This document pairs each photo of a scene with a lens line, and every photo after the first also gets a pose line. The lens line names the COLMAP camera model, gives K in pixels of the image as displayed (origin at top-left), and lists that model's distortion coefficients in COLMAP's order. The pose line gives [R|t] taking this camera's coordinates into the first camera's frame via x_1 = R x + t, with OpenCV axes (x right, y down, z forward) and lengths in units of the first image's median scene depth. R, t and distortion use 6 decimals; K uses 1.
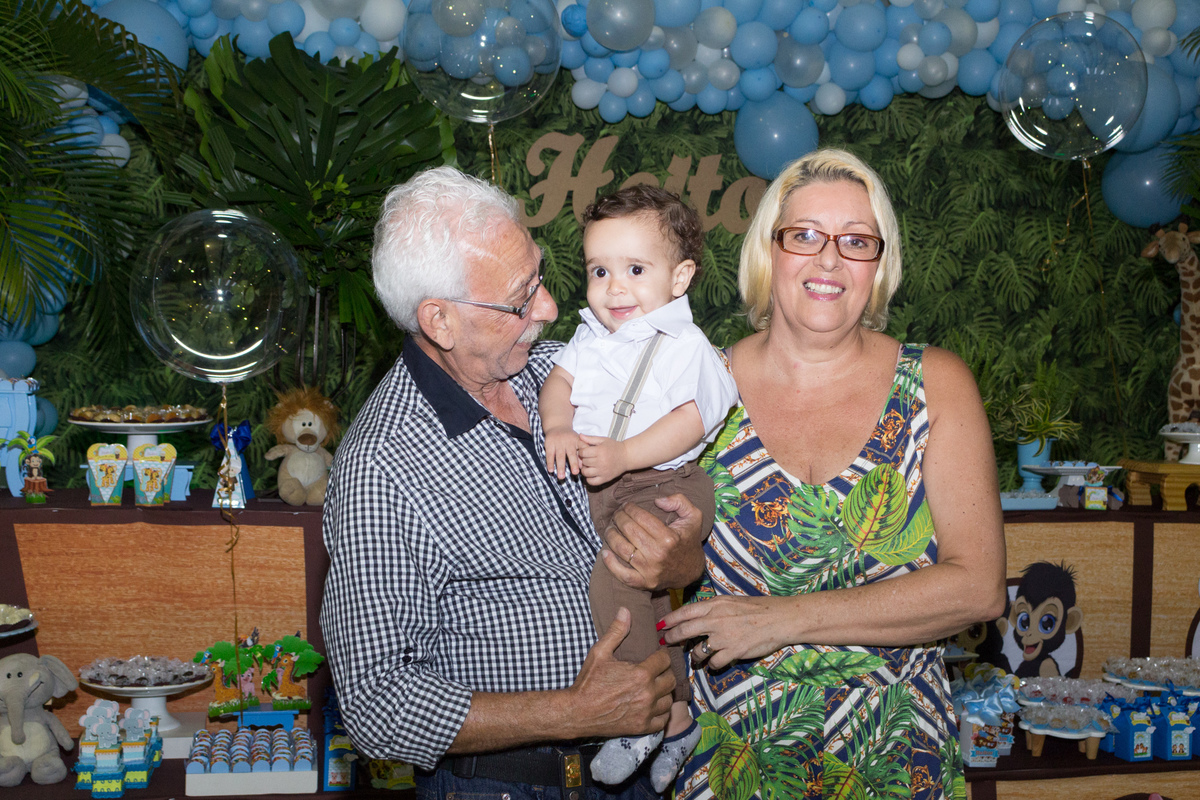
lens RADIAL K [[1496.9, 0, 616.4], [0, 1496.9, 385.4], [0, 0, 1]] dist [0.046233, 0.000000]
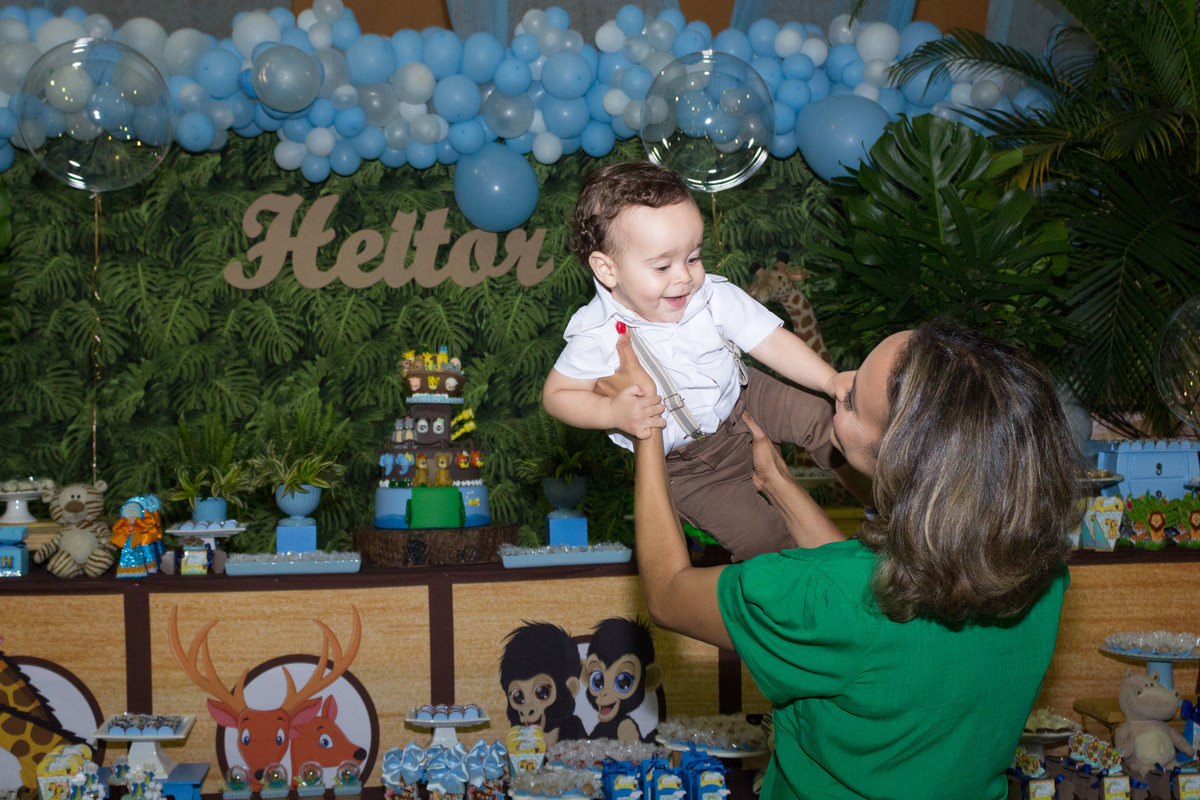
lens RADIAL K [[1458.4, 0, 597.8], [0, 1458.4, 405.0], [0, 0, 1]] dist [-0.006213, 0.000000]
pose [[0.996730, -0.034332, -0.073148, 0.383383], [0.032670, 0.999183, -0.023801, 0.003905], [0.073905, 0.021333, 0.997037, 0.076123]]
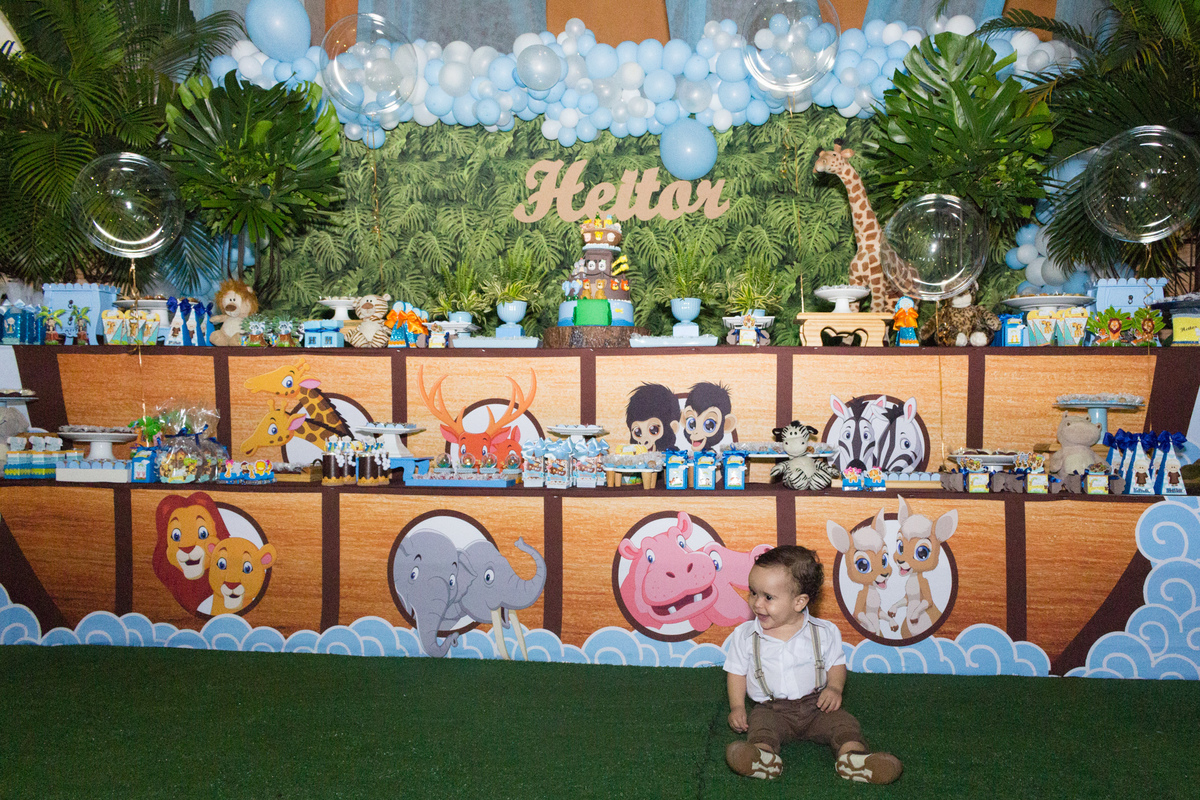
lens RADIAL K [[977.0, 0, 643.1], [0, 977.0, 449.3], [0, 0, 1]] dist [-0.006177, 0.030661]
pose [[0.953111, -0.009135, -0.302482, 0.562595], [0.011349, 0.999920, 0.005561, 0.194857], [0.302407, -0.008733, 0.953139, 0.117116]]
